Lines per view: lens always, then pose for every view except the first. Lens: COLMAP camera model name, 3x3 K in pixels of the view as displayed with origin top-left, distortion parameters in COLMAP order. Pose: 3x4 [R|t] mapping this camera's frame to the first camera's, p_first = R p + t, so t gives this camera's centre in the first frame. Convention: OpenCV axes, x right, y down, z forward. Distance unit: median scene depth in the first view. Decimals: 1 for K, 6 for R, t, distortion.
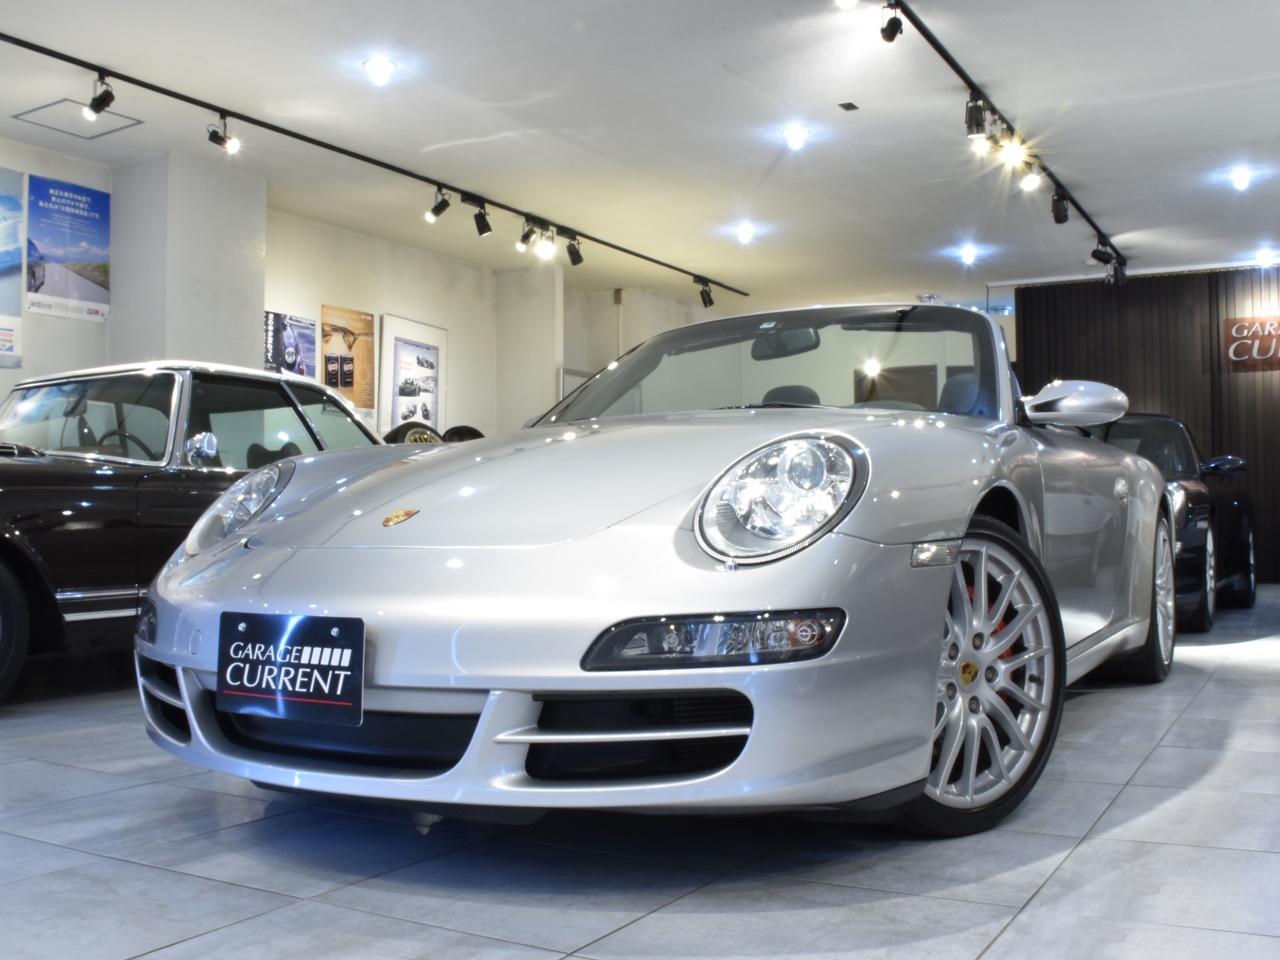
lens RADIAL K [[1247.2, 0, 640.0], [0, 1247.2, 480.0], [0, 0, 1]] dist [0.001977, -0.213703]
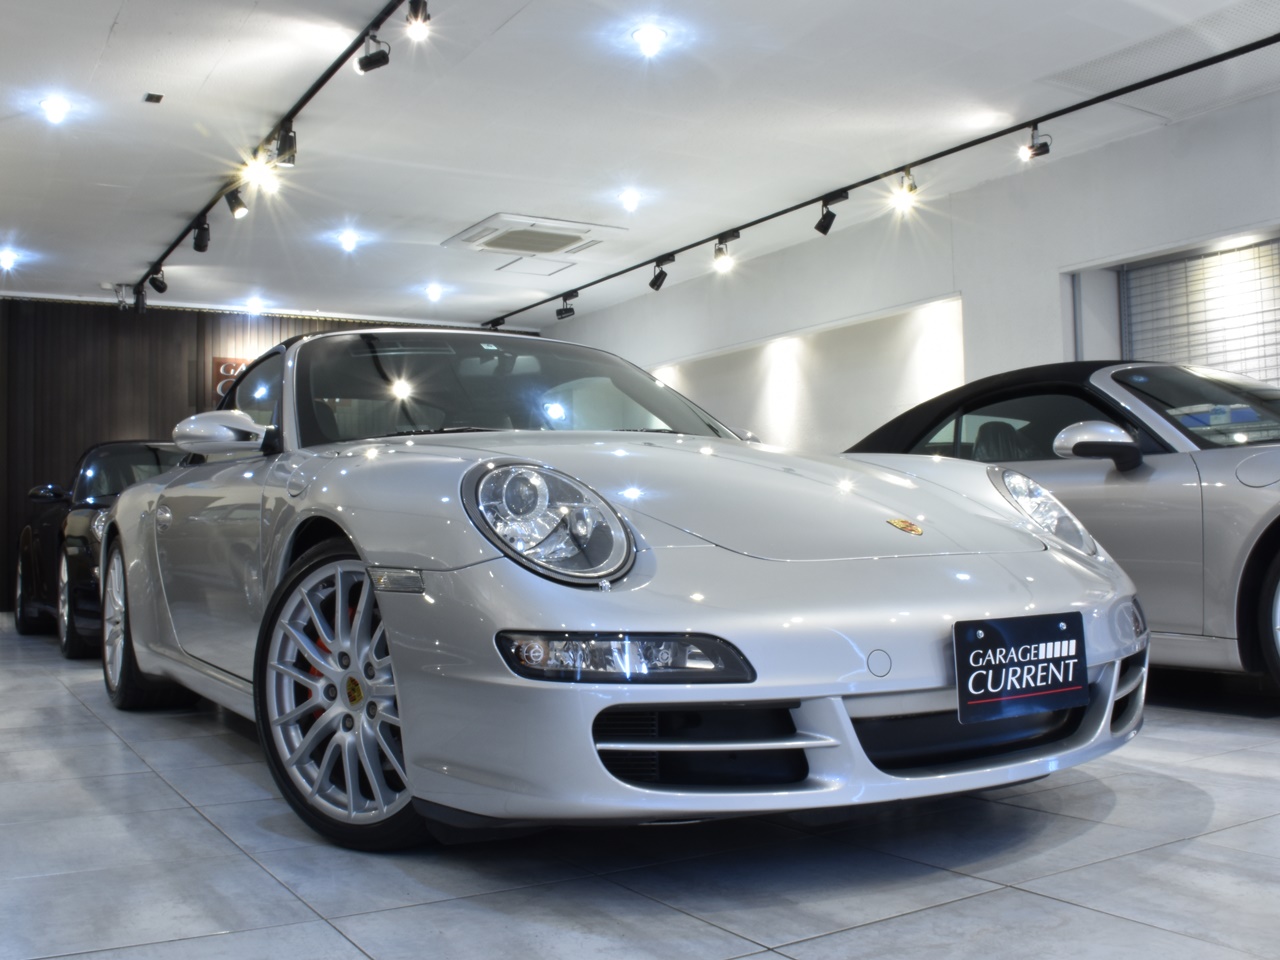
lens RADIAL K [[1257.6, 0, 640.0], [0, 1257.6, 480.0], [0, 0, 1]] dist [-0.156856, 0.116301]
pose [[0.478809, 0.032544, 0.877316, -1.349873], [-0.009810, 0.999449, -0.031720, 0.029604], [-0.877864, 0.006581, 0.478864, 0.778578]]
